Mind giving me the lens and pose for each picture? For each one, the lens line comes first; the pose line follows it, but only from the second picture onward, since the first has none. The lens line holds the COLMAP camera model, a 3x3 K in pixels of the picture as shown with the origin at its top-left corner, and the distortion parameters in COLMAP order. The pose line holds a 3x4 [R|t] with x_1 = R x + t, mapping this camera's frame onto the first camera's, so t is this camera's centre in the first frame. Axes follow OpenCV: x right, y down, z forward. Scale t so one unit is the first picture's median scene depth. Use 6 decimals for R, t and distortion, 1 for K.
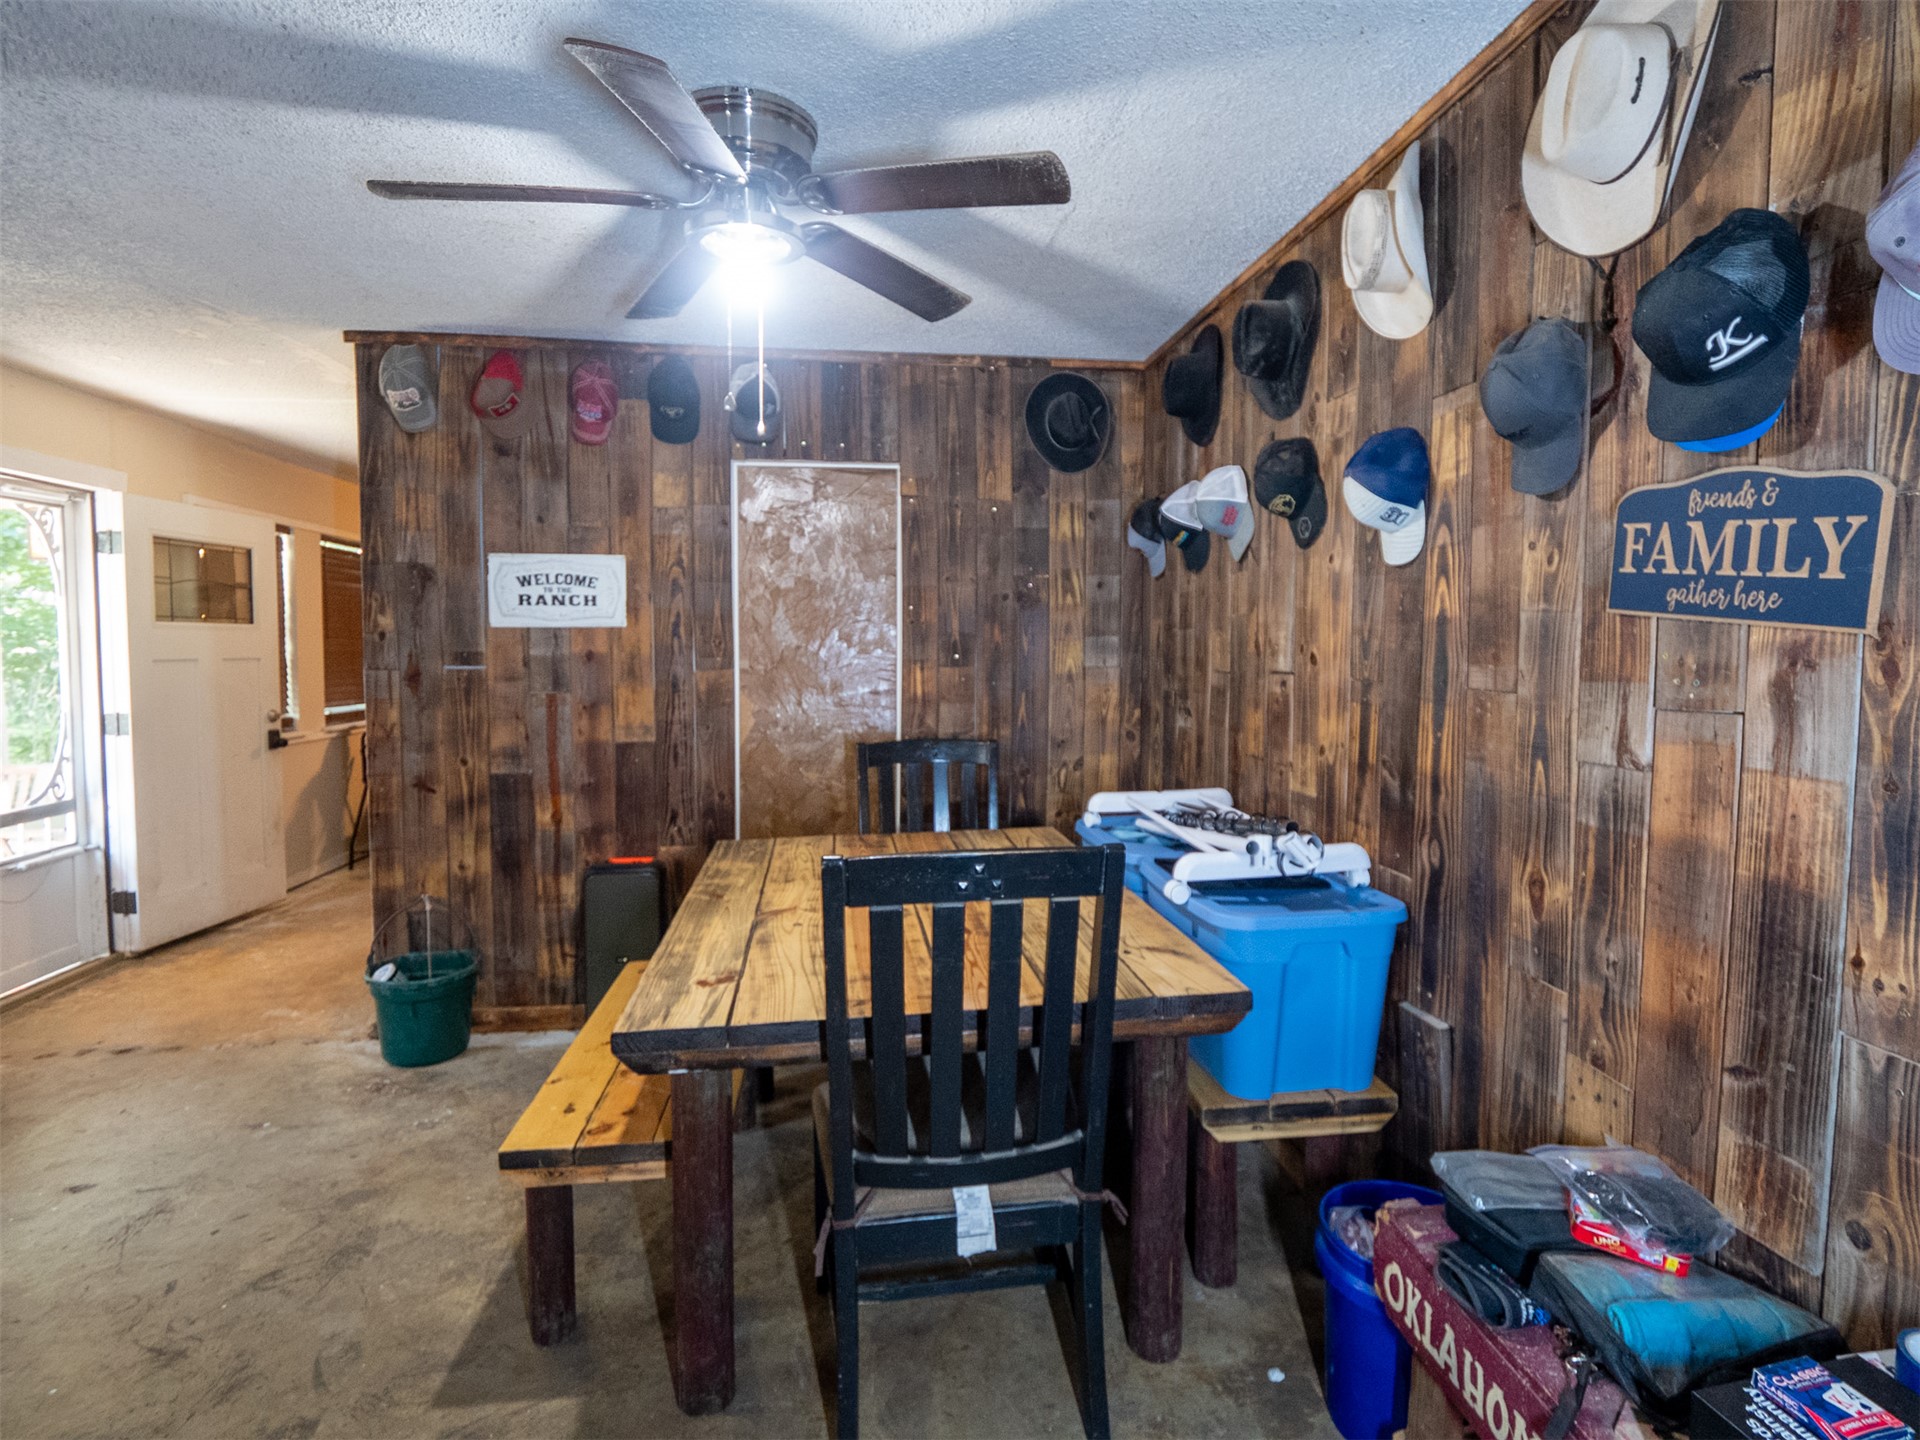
lens RADIAL K [[958.5, 0, 987.3], [0, 958.5, 693.4], [0, 0, 1]] dist [-0.012294, -0.000283]
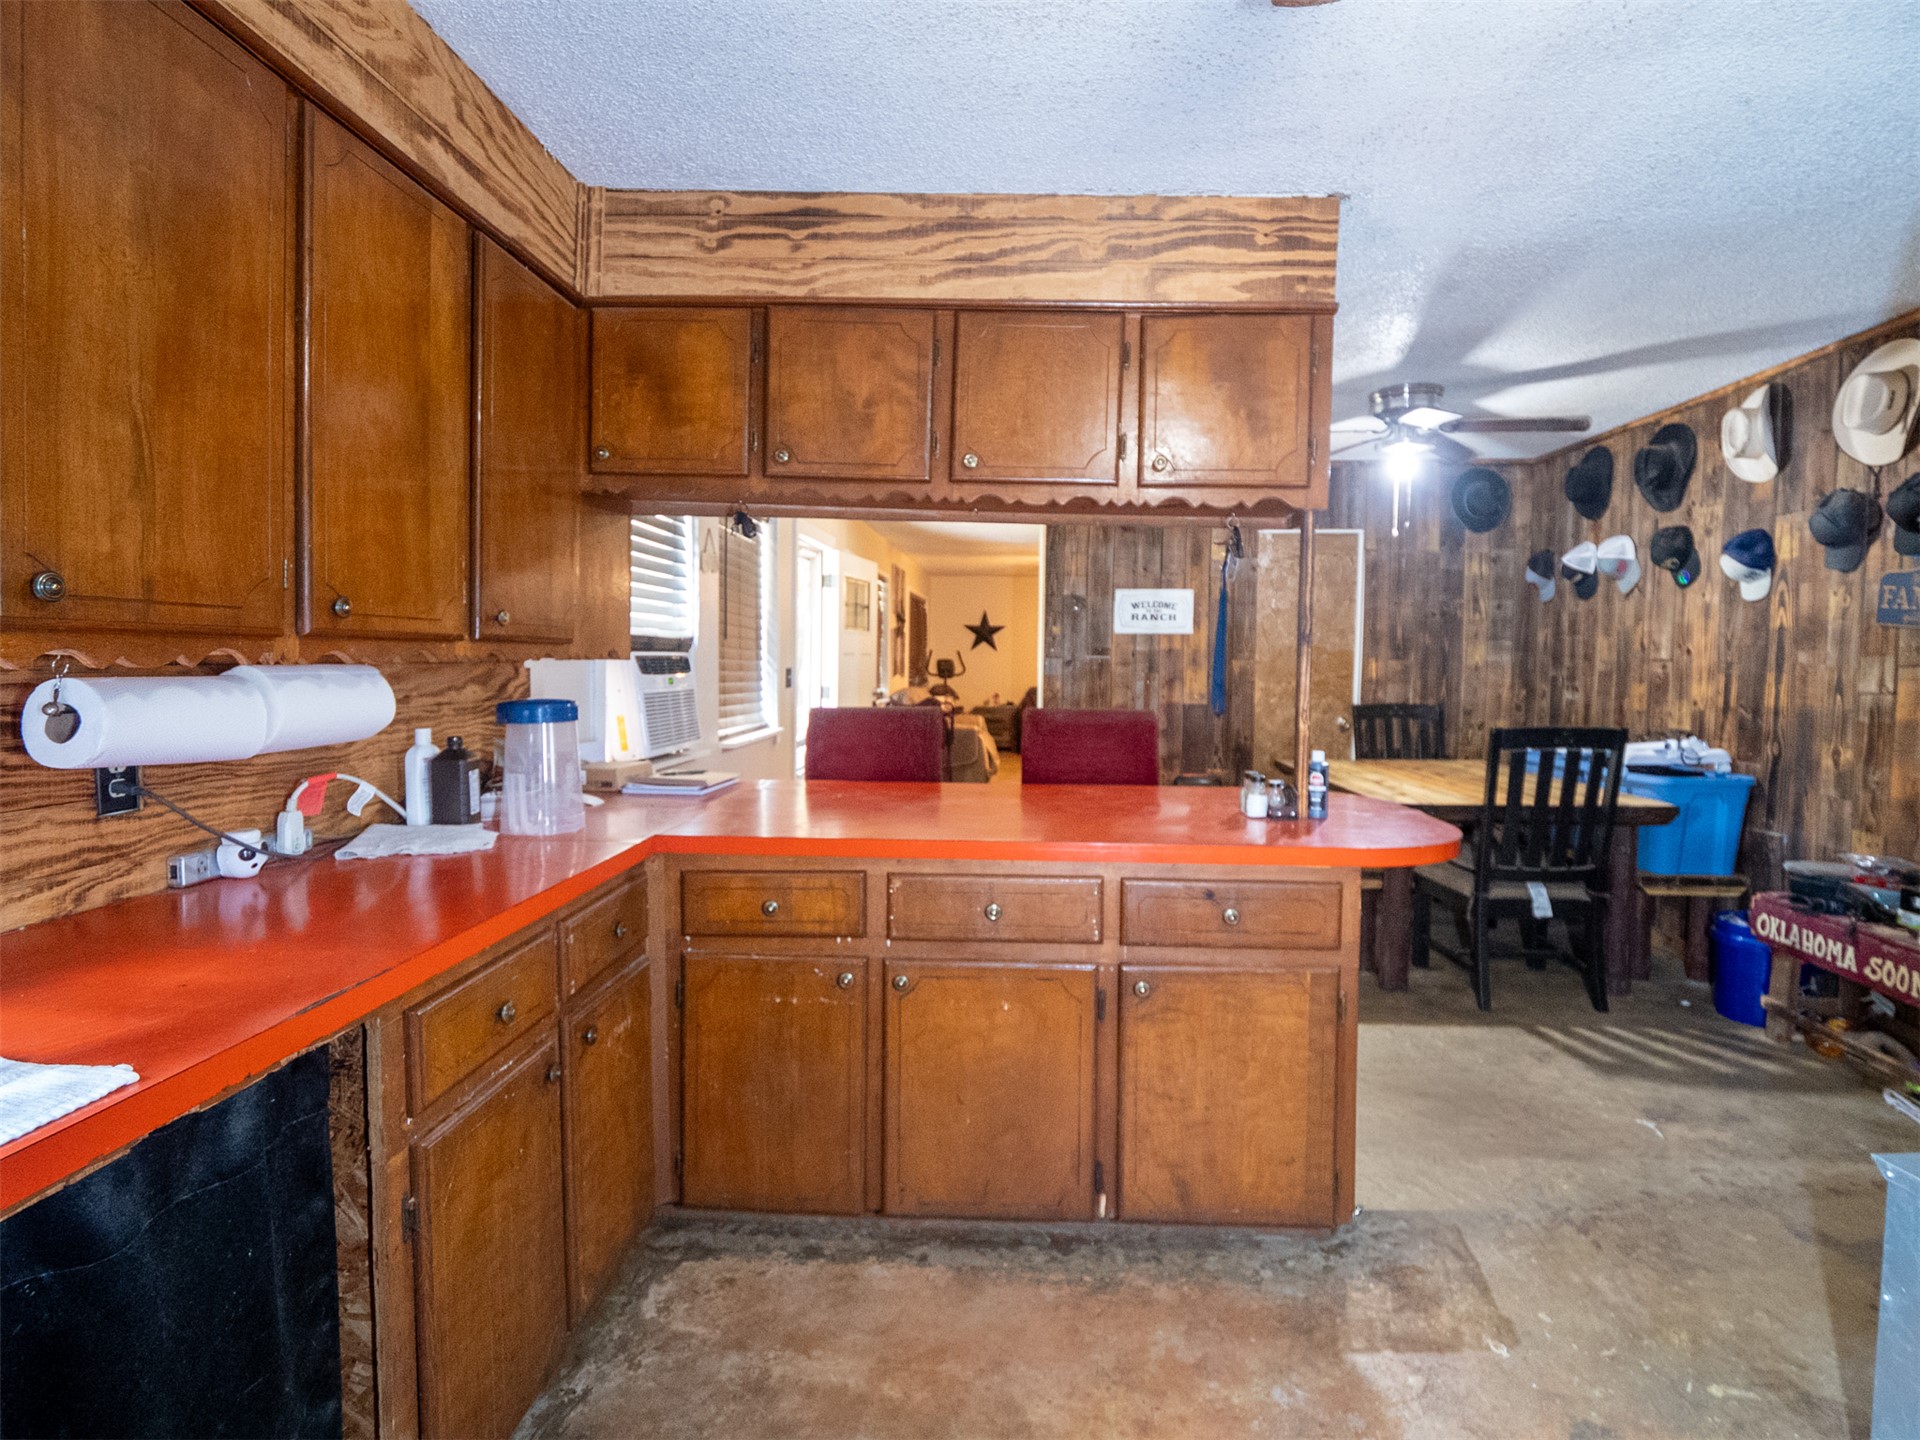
lens RADIAL K [[958.5, 0, 977.3], [0, 958.5, 696.2], [0, 0, 1]] dist [-0.012294, -0.000283]
pose [[0.979477, 0.014945, -0.201001, -0.684388], [-0.016935, 0.999823, -0.008183, 0.096505], [0.200843, 0.011420, 0.979557, -1.137252]]
